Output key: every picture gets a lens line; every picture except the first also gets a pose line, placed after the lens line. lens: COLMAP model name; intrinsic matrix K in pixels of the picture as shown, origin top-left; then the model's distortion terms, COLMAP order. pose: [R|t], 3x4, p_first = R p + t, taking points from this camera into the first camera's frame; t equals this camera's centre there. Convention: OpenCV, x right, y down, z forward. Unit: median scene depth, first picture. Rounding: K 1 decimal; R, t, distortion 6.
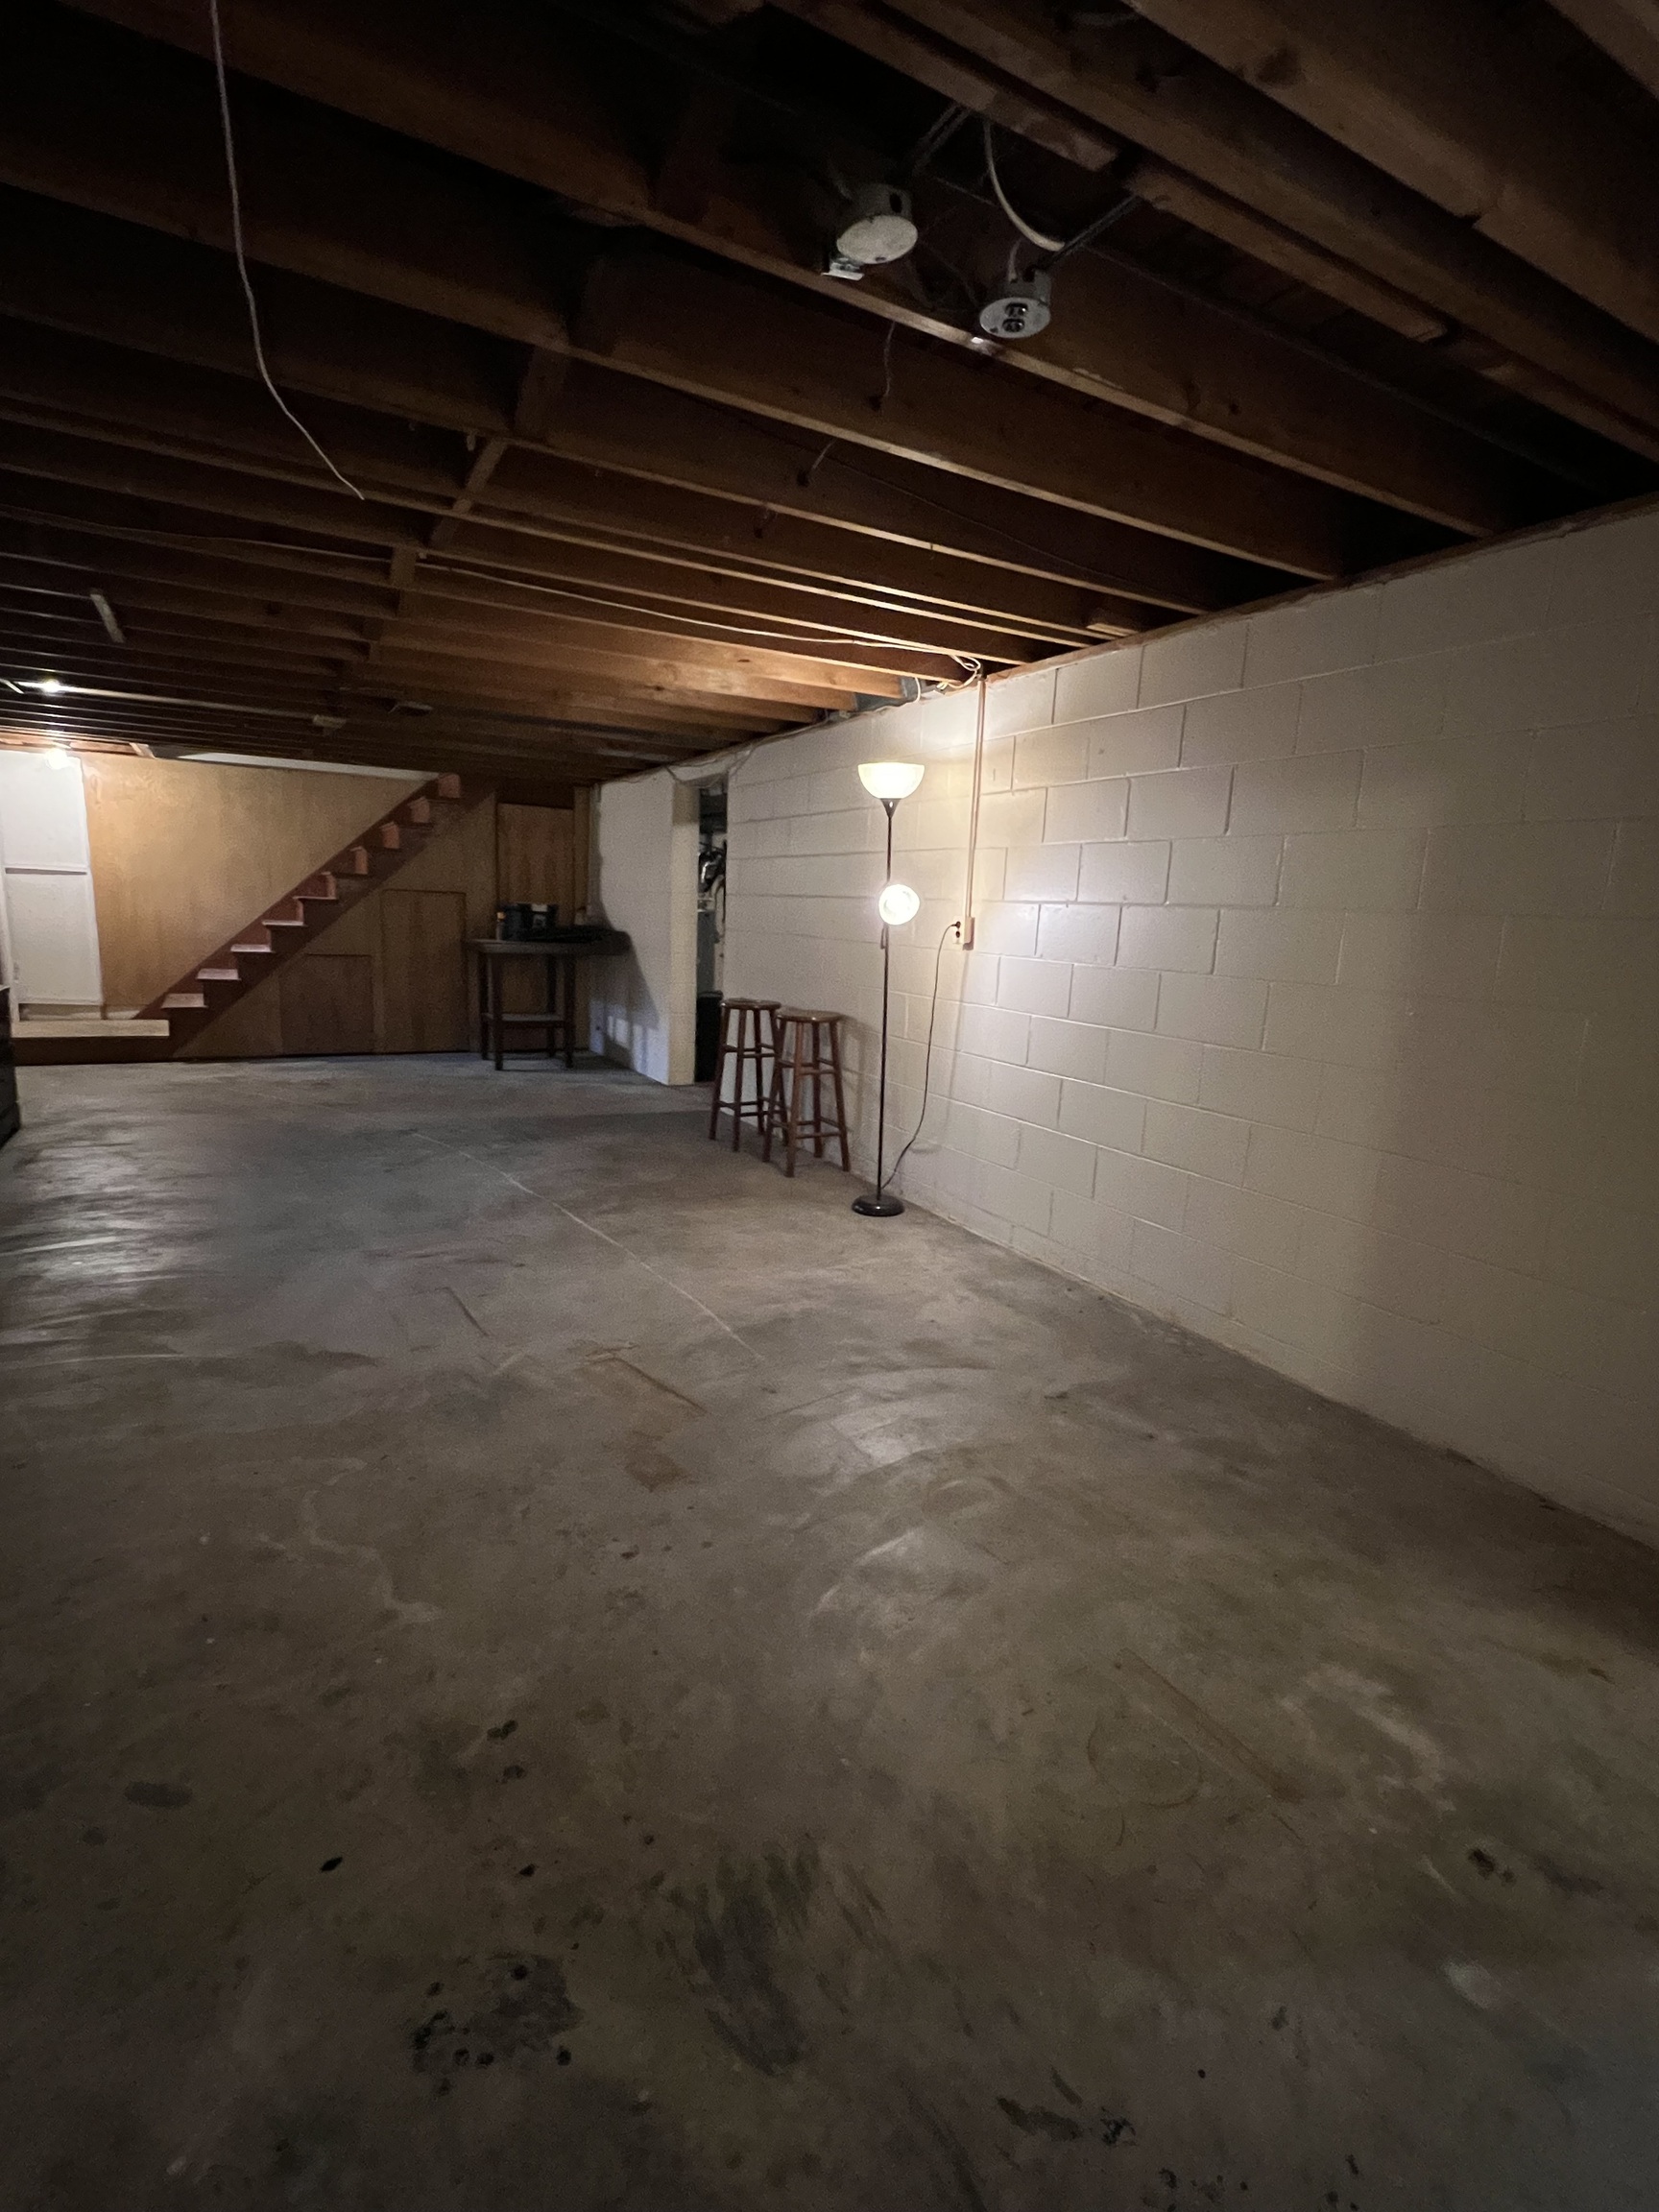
lens RADIAL K [[1029.2, 0, 832.6], [0, 1029.2, 1107.3], [0, 0, 1]] dist [0.001308, 0.000089]
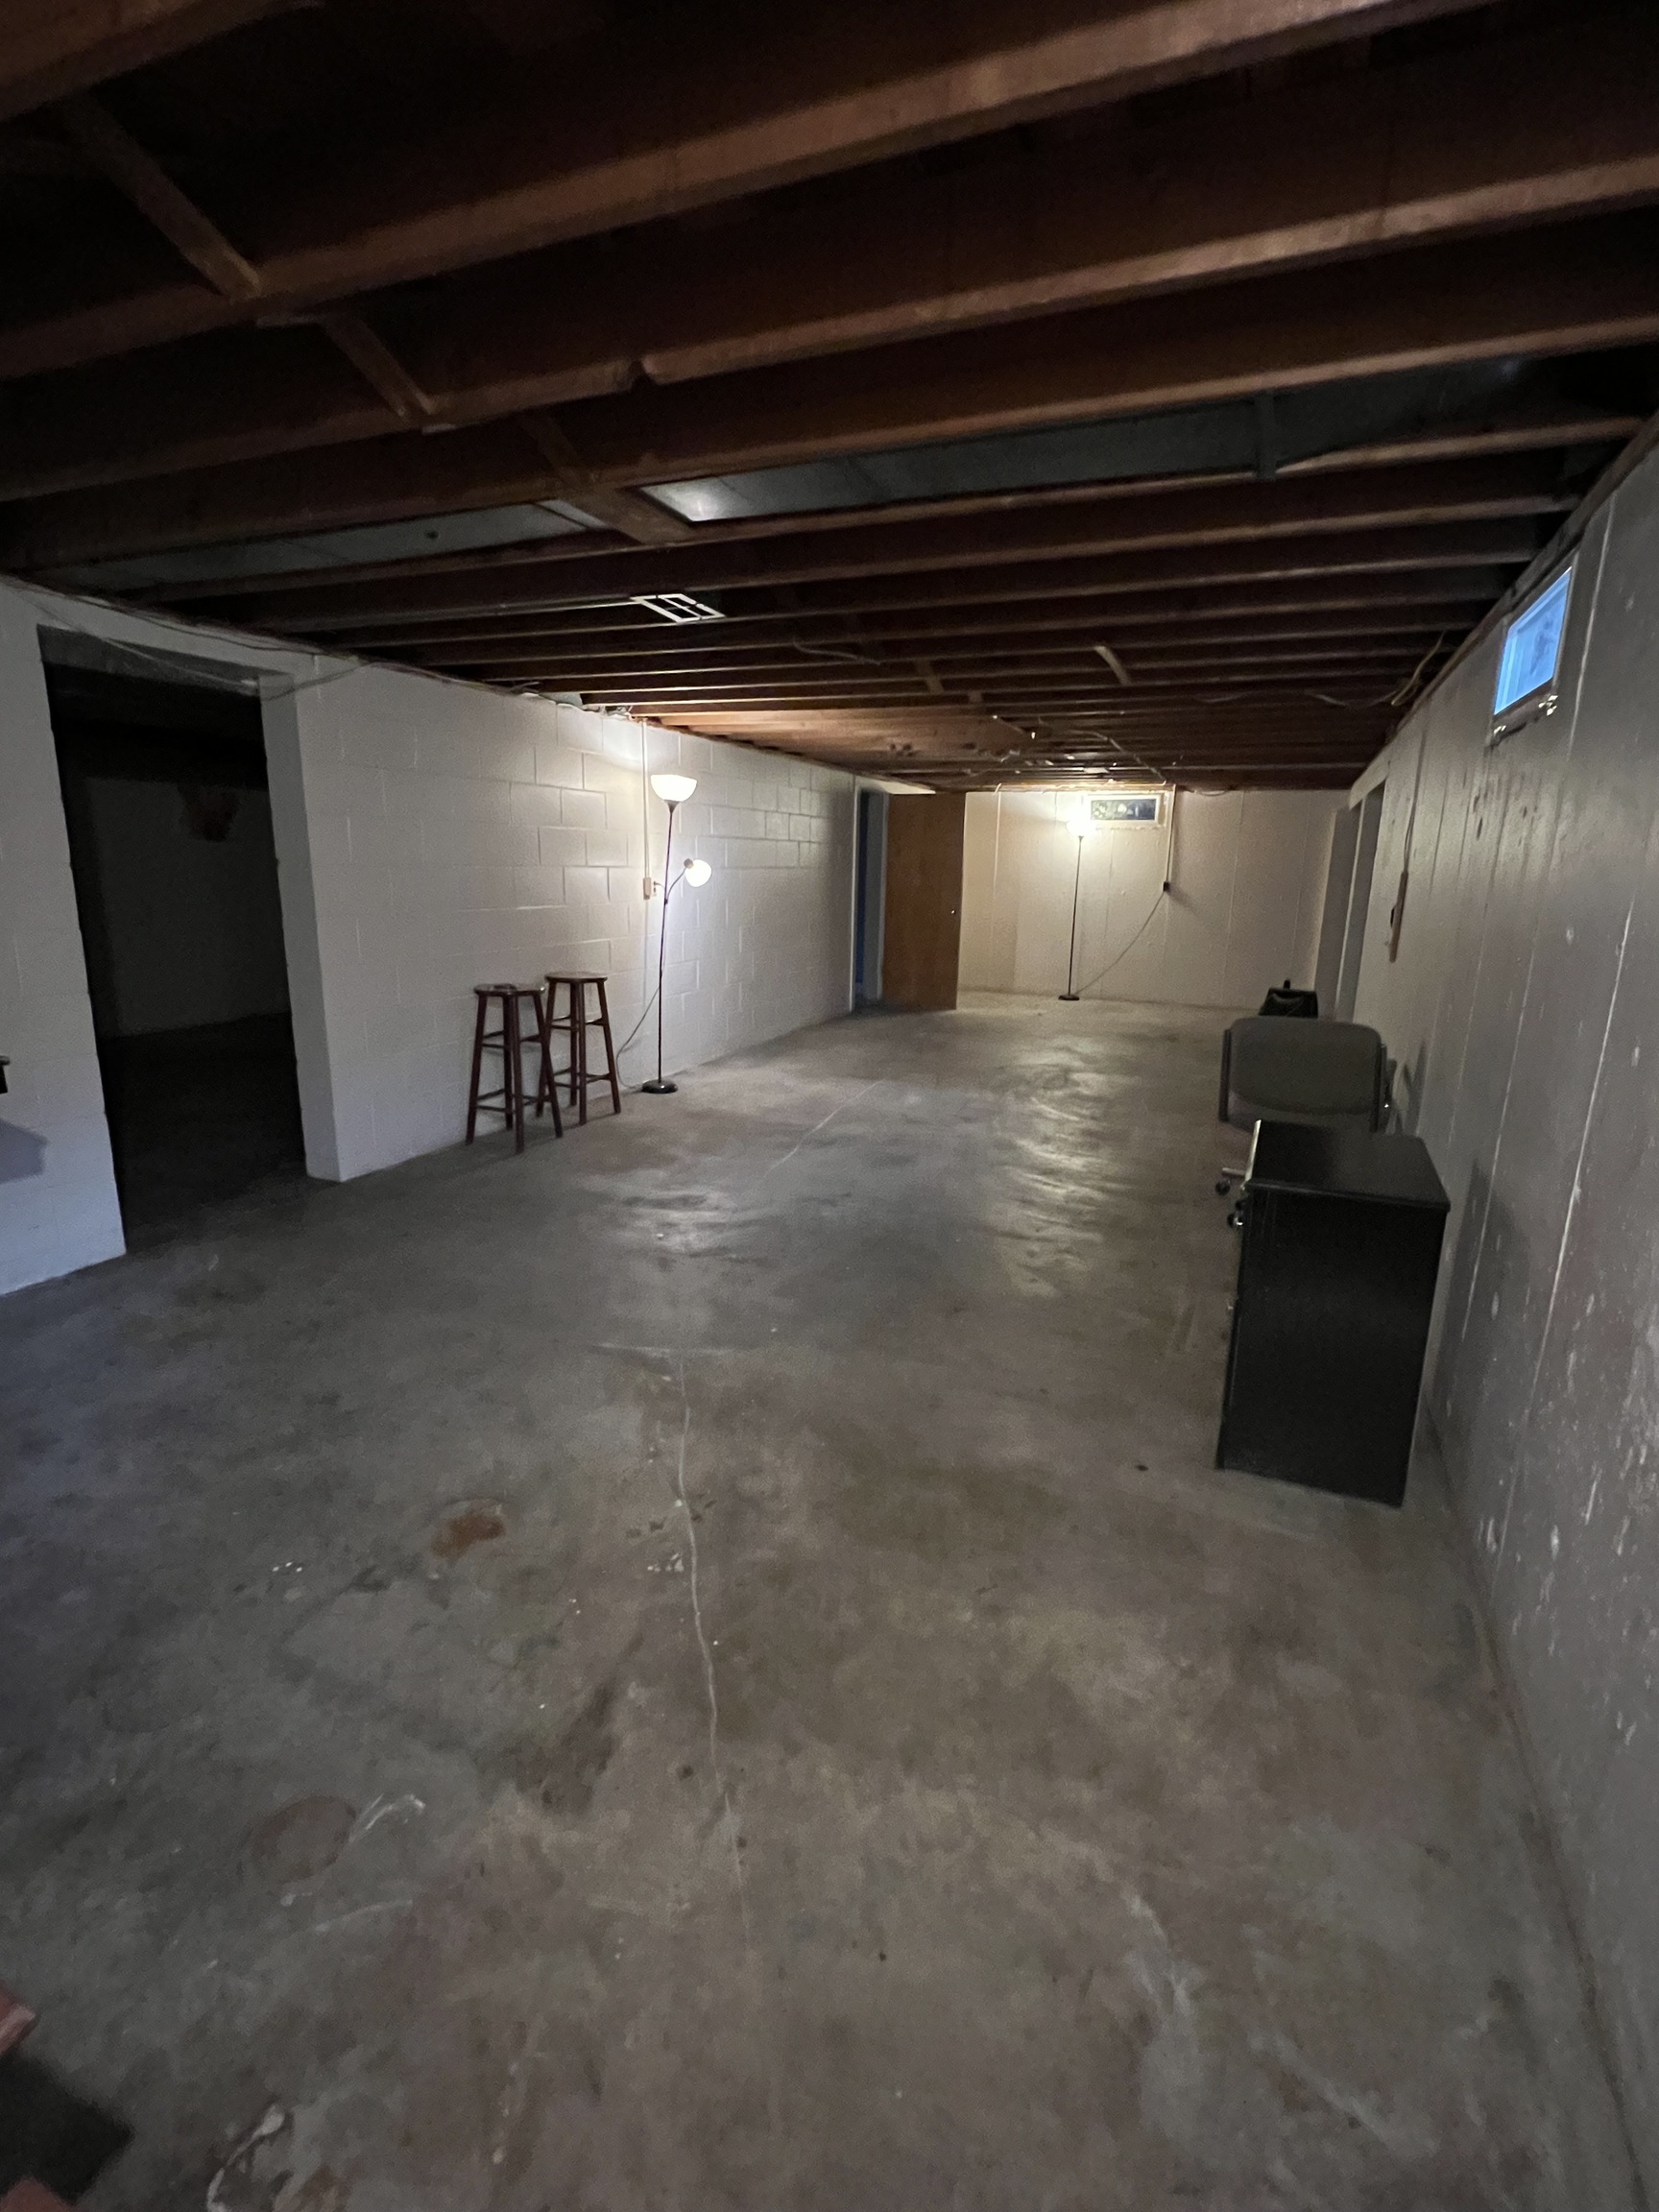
lens RADIAL K [[1029.2, 0, 829.8], [0, 1029.2, 1107.0], [0, 0, 1]] dist [0.001308, 0.000089]
pose [[-0.610682, -0.228067, 0.758322, -1.221114], [0.112387, 0.922972, 0.368092, -0.387632], [-0.783860, 0.310013, -0.538011, 1.650368]]
